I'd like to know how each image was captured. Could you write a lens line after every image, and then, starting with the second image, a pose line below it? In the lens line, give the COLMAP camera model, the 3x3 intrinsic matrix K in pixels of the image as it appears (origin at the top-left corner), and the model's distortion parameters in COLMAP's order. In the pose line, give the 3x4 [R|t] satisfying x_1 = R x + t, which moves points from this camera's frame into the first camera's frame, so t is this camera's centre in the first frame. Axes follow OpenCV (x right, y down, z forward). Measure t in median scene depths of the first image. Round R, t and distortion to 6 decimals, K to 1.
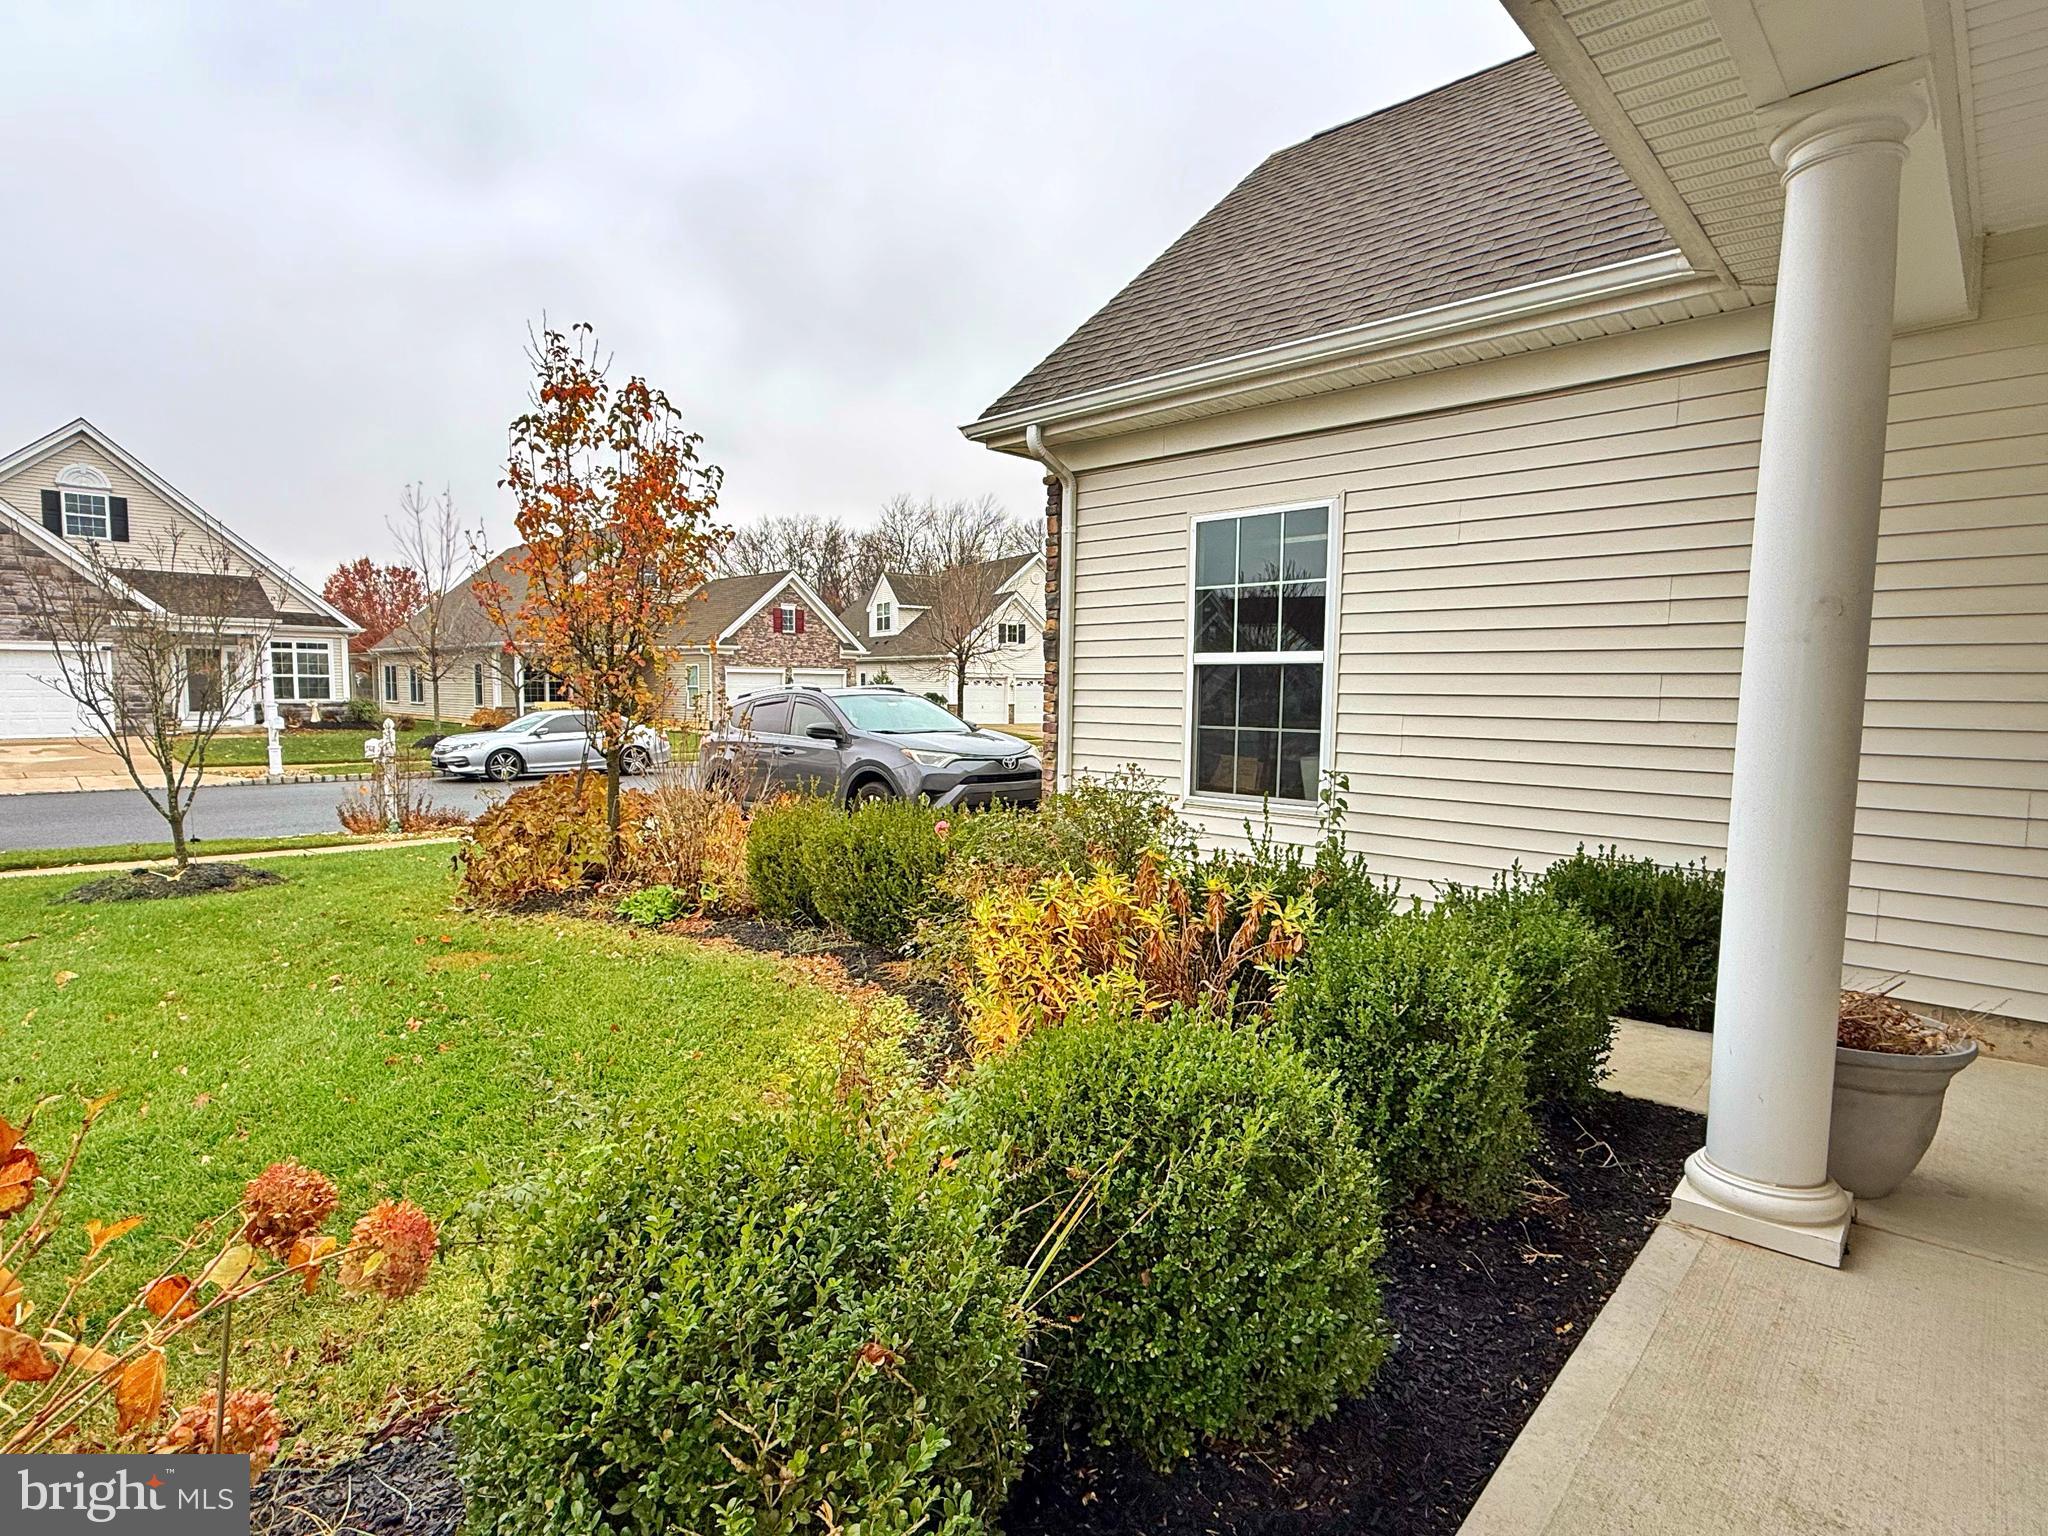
lens RADIAL K [[1043.5, 0, 1024.0], [0, 1043.5, 768.0], [0, 0, 1]] dist [-0.001182, -0.000886]
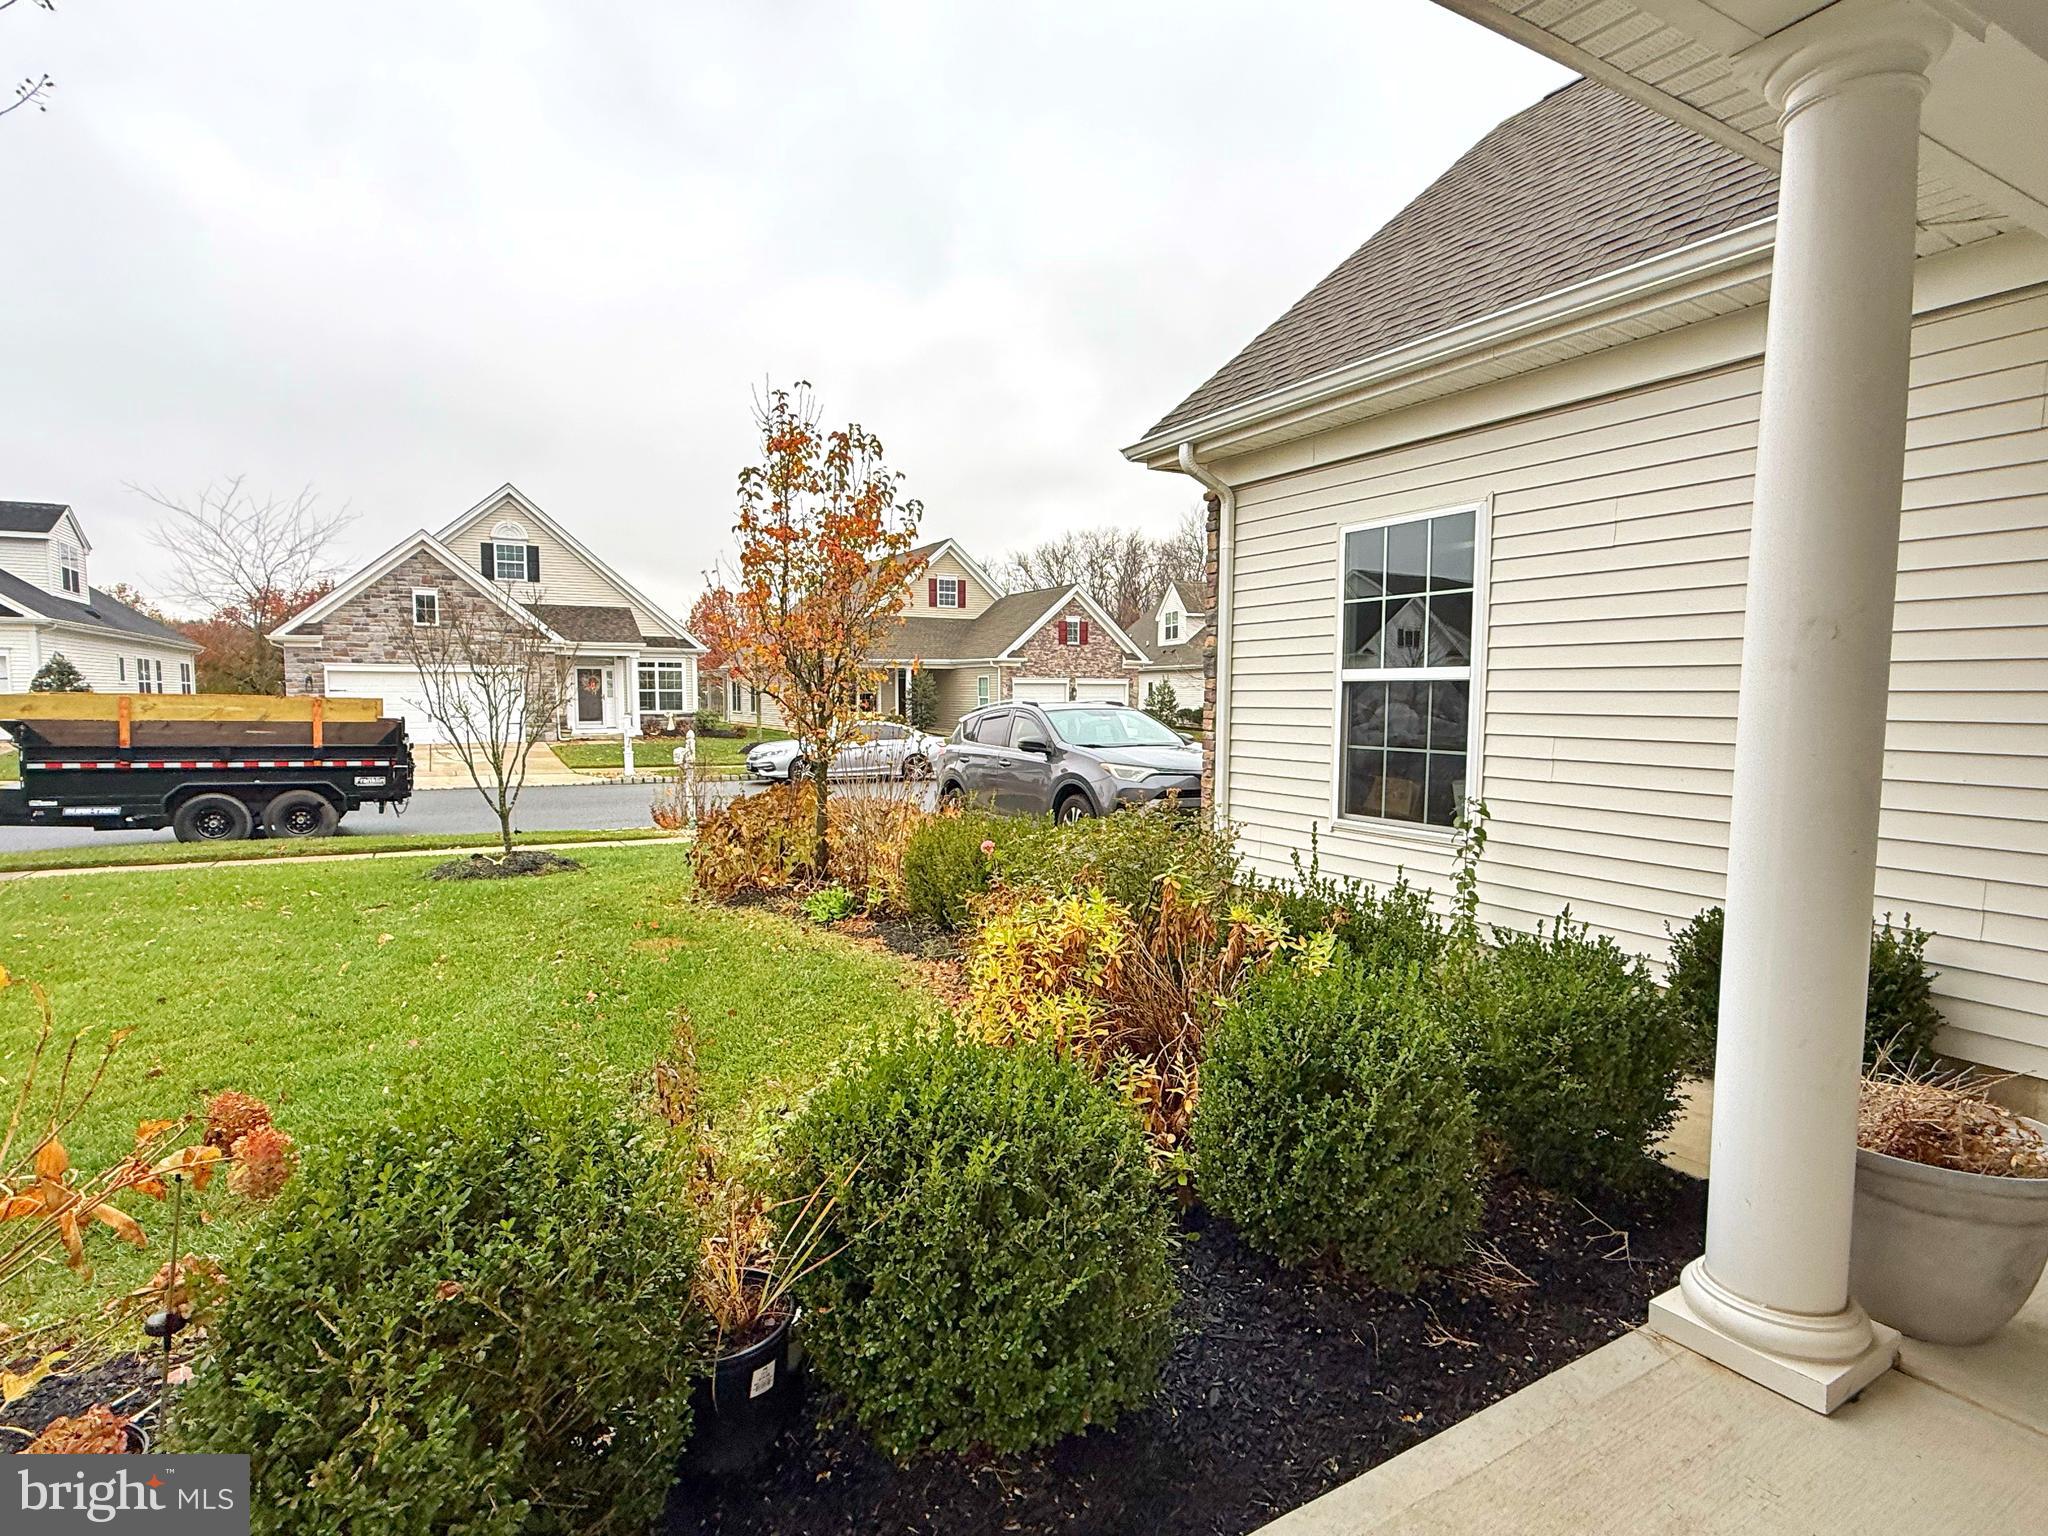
lens RADIAL K [[1043.5, 0, 1024.0], [0, 1043.5, 768.0], [0, 0, 1]] dist [-0.001182, -0.000886]
pose [[0.956959, 0.012774, -0.289943, 0.145356], [-0.014722, 0.999881, -0.004540, -0.010191], [0.289850, 0.008614, 0.957033, 0.001812]]
